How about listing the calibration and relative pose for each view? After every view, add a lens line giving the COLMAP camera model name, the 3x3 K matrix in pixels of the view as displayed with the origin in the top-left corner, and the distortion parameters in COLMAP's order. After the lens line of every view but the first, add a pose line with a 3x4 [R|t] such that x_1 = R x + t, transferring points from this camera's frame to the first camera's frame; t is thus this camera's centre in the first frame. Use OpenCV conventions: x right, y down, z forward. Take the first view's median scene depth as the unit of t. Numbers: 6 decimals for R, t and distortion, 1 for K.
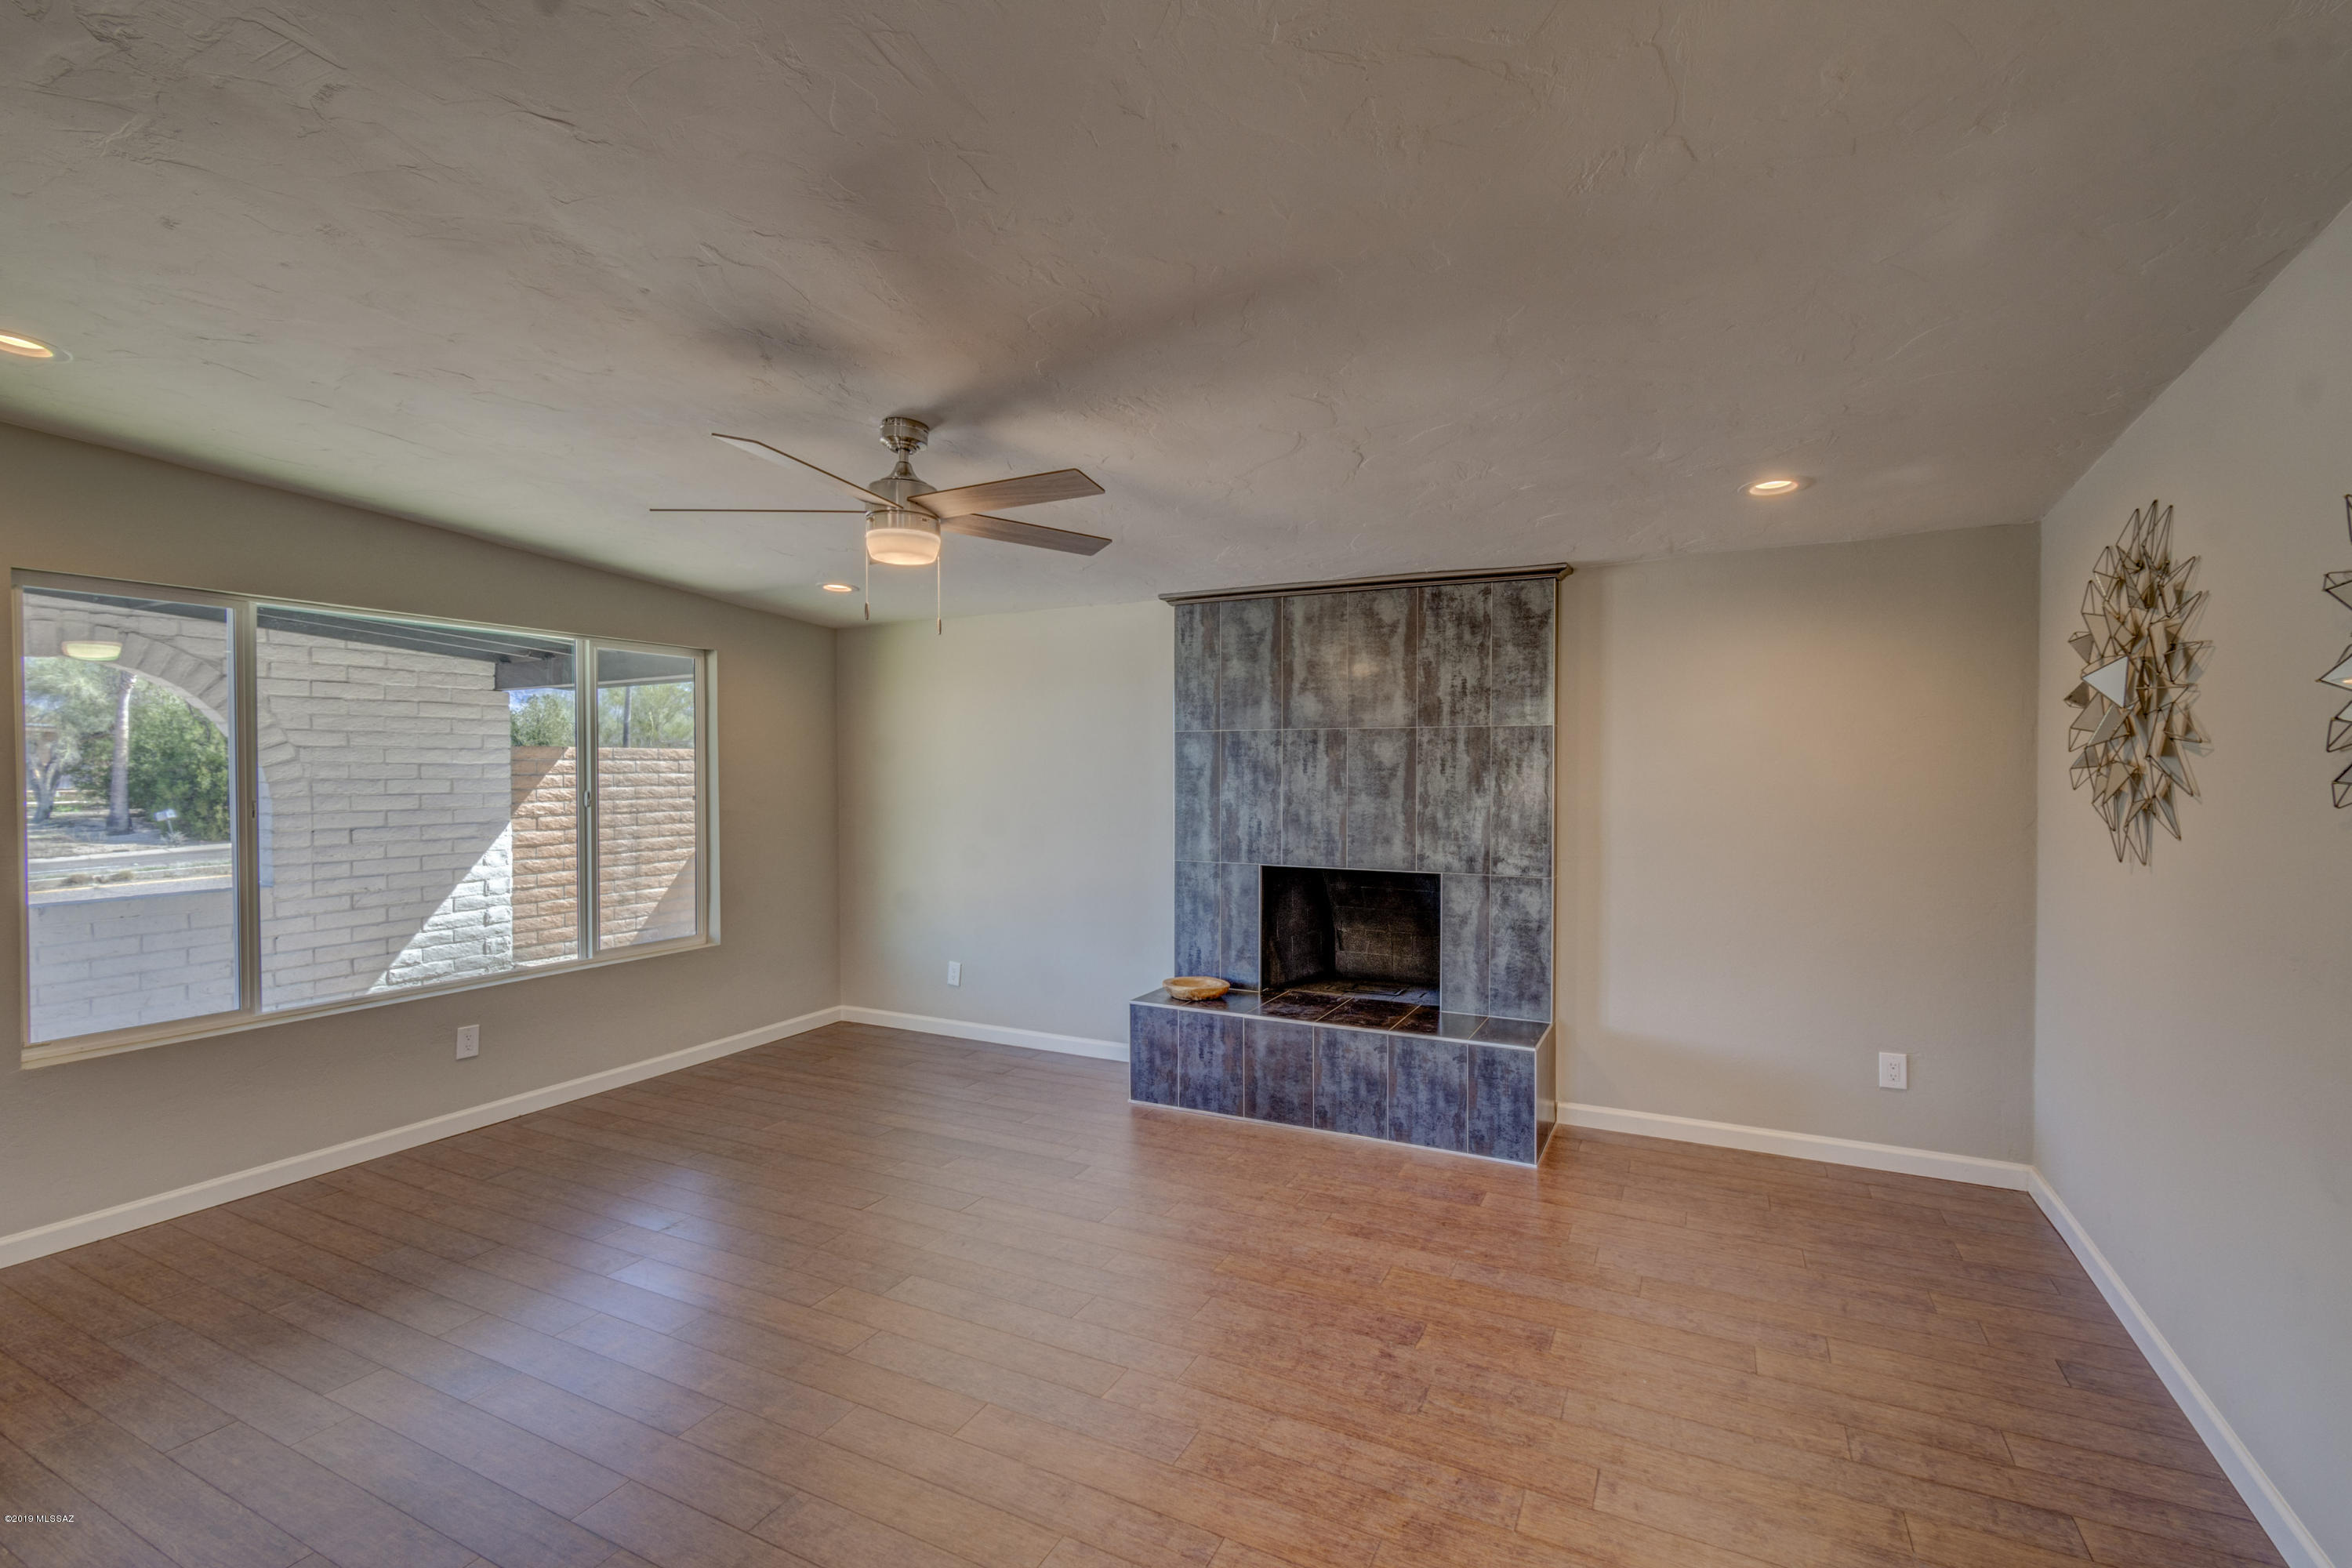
lens RADIAL K [[1036.8, 0, 1190.5], [0, 1036.8, 784.0], [0, 0, 1]] dist [0.020322, -0.009054]
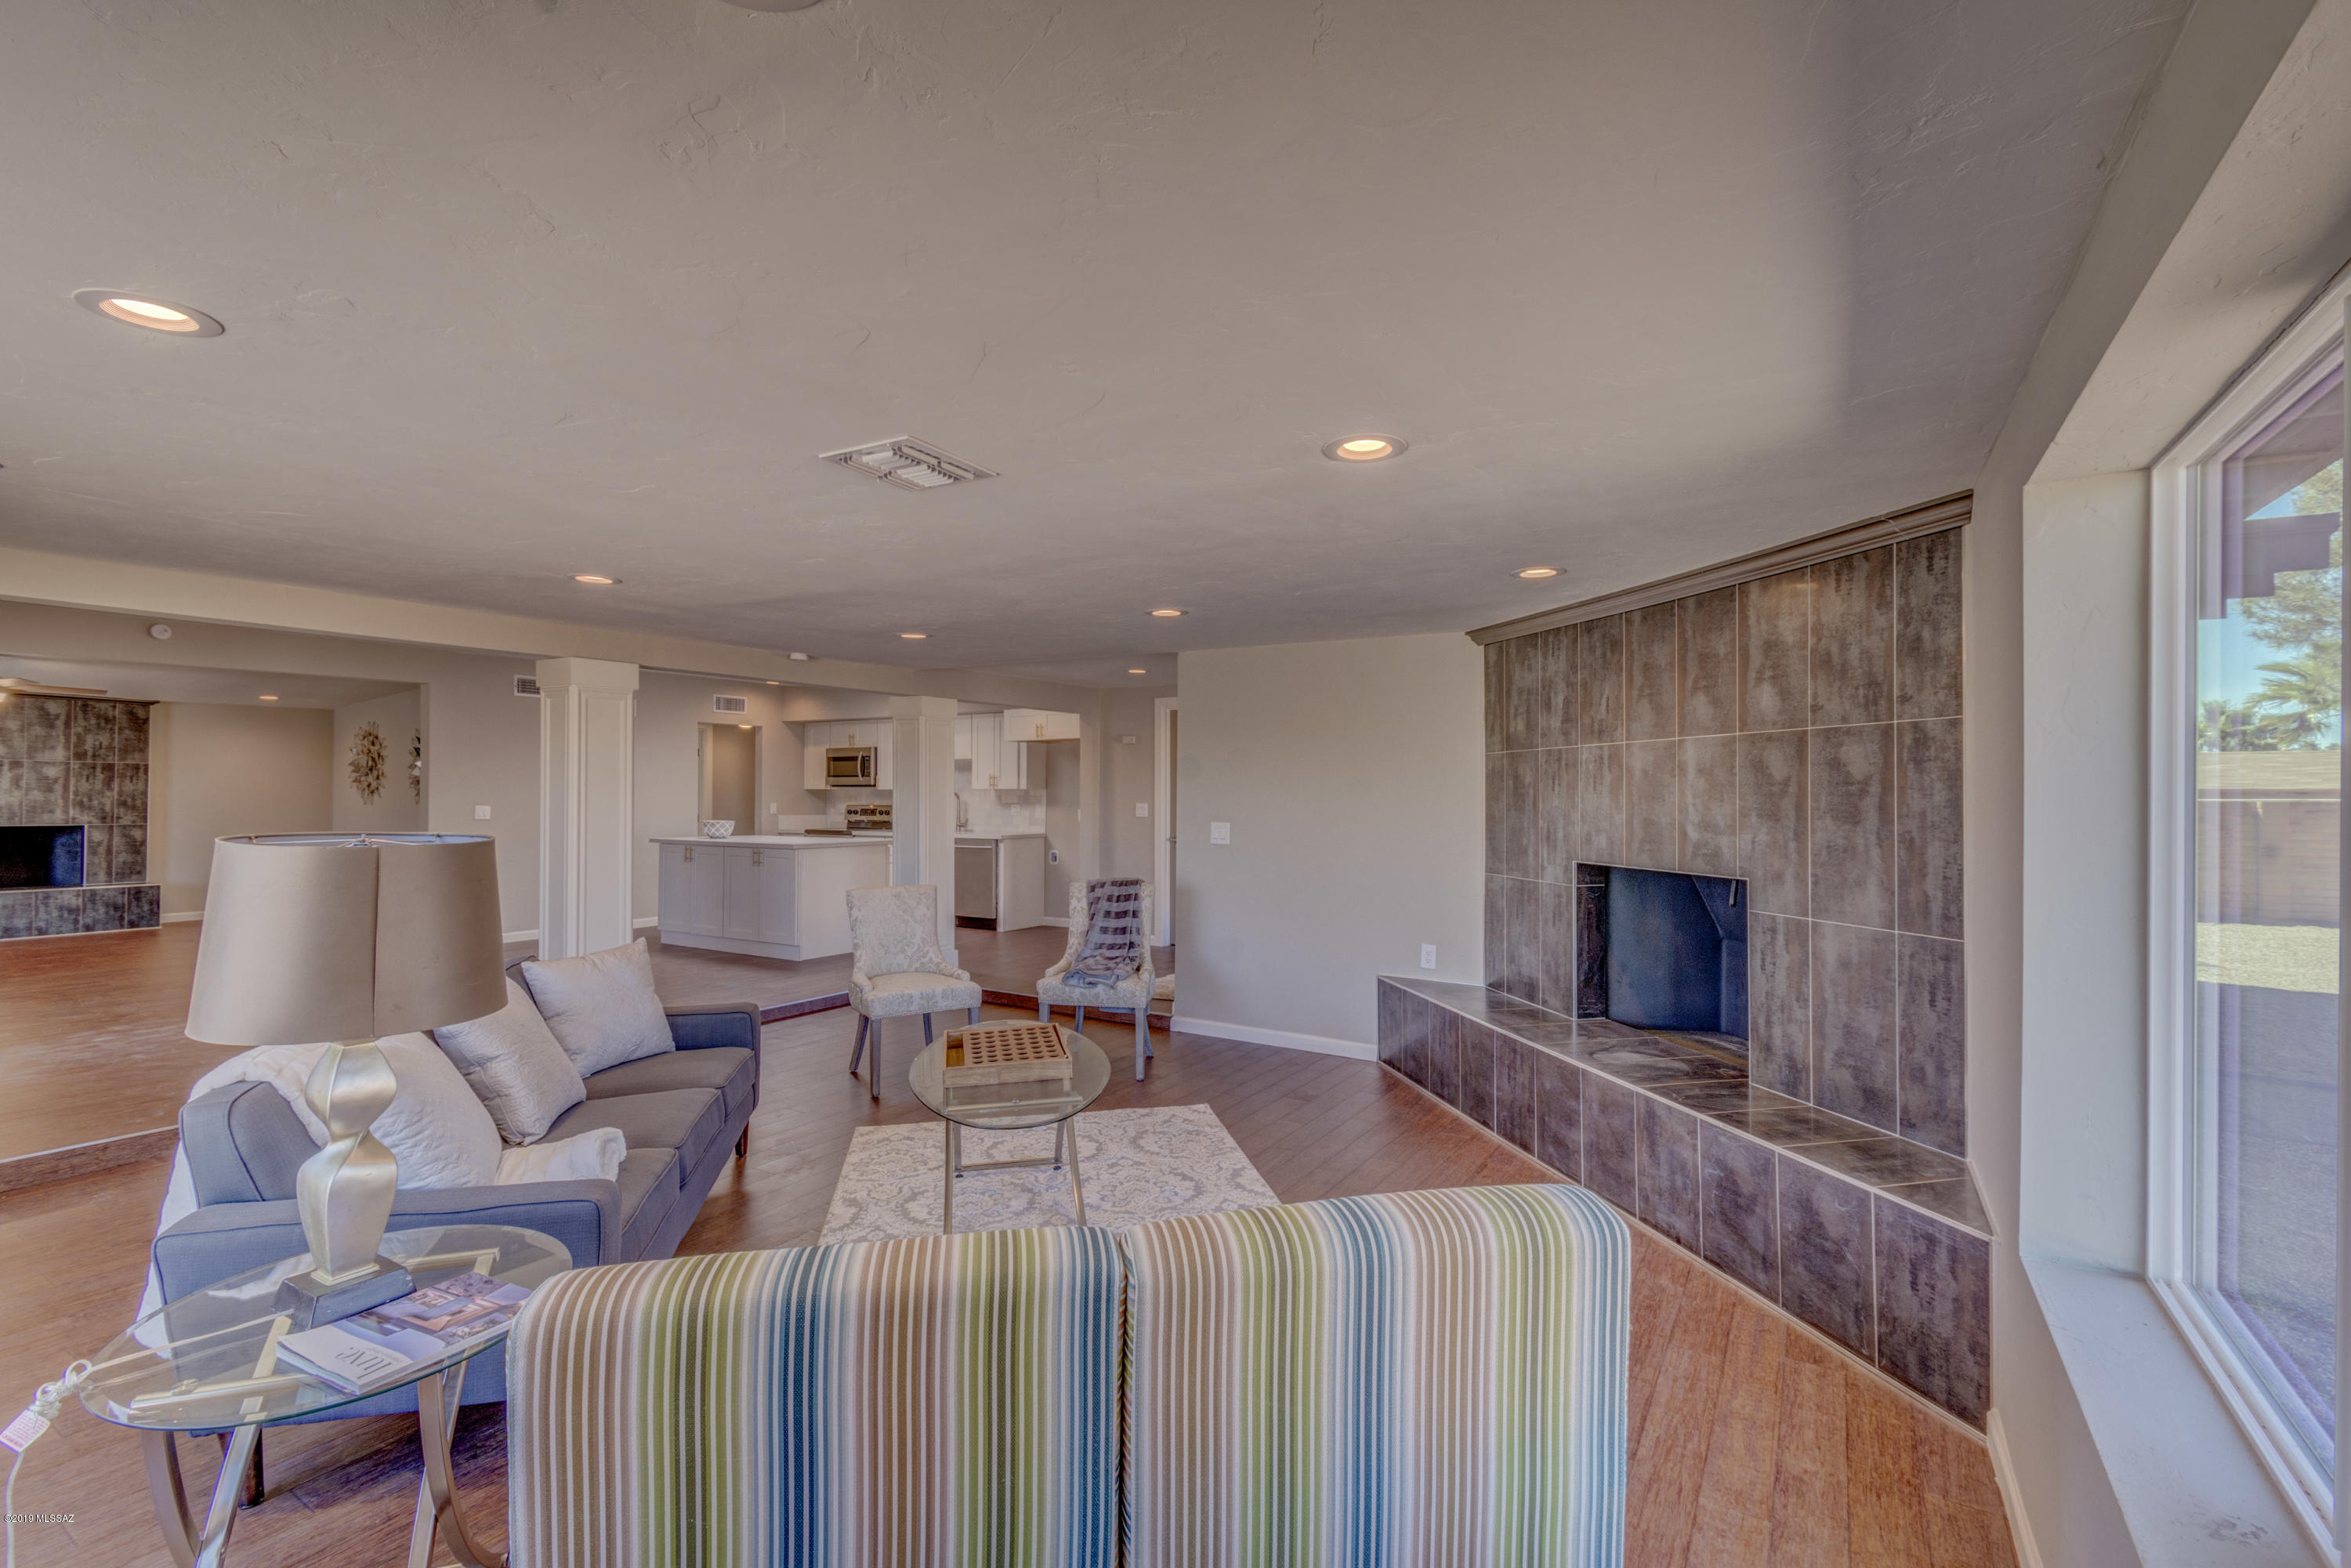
lens RADIAL K [[1036.3, 0, 1188.6], [0, 1036.3, 788.1], [0, 0, 1]] dist [0.020322, -0.009054]
pose [[0.093183, 0.011618, 0.995581, -1.839669], [0.011017, 0.999859, -0.012699, 0.060306], [-0.995588, 0.012151, 0.093042, -1.652193]]
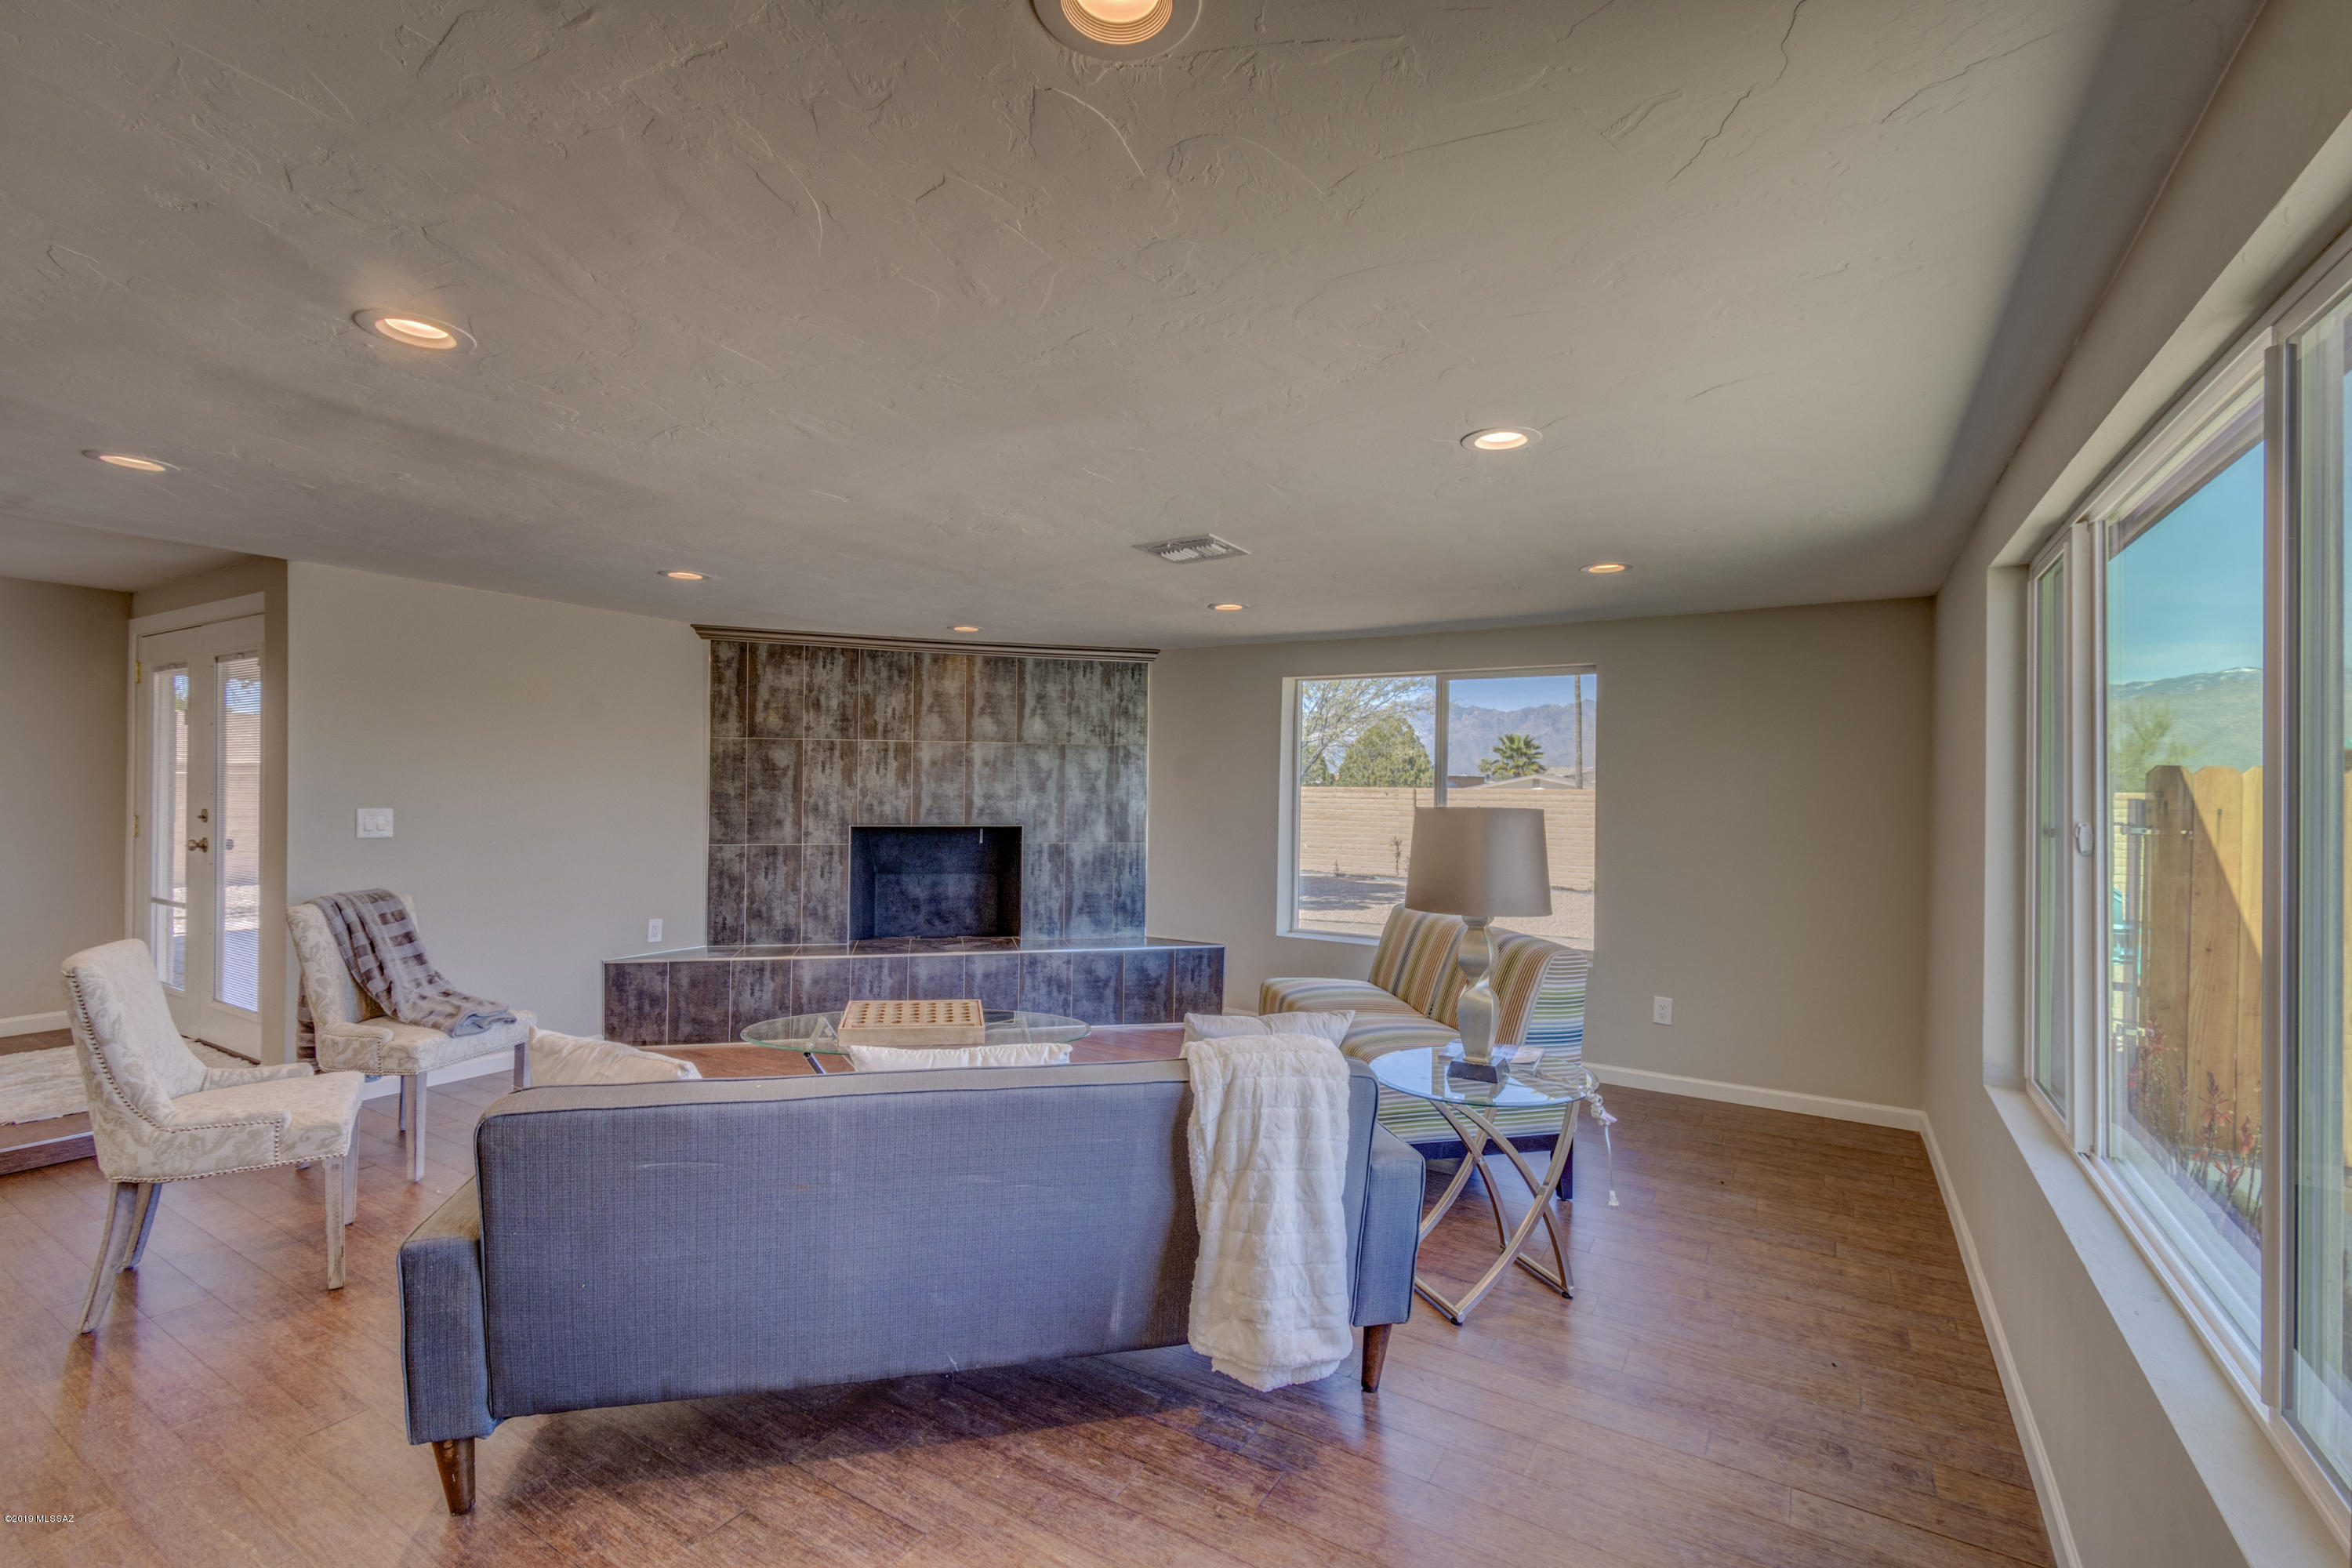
lens RADIAL K [[1036.8, 0, 1184.4], [0, 1036.8, 785.0], [0, 0, 1]] dist [0.020322, -0.009054]
pose [[-0.996311, -0.006897, 0.085538, -1.334787], [-0.005487, 0.999845, 0.016704, 0.044296], [-0.085640, 0.016173, -0.996195, -0.597390]]
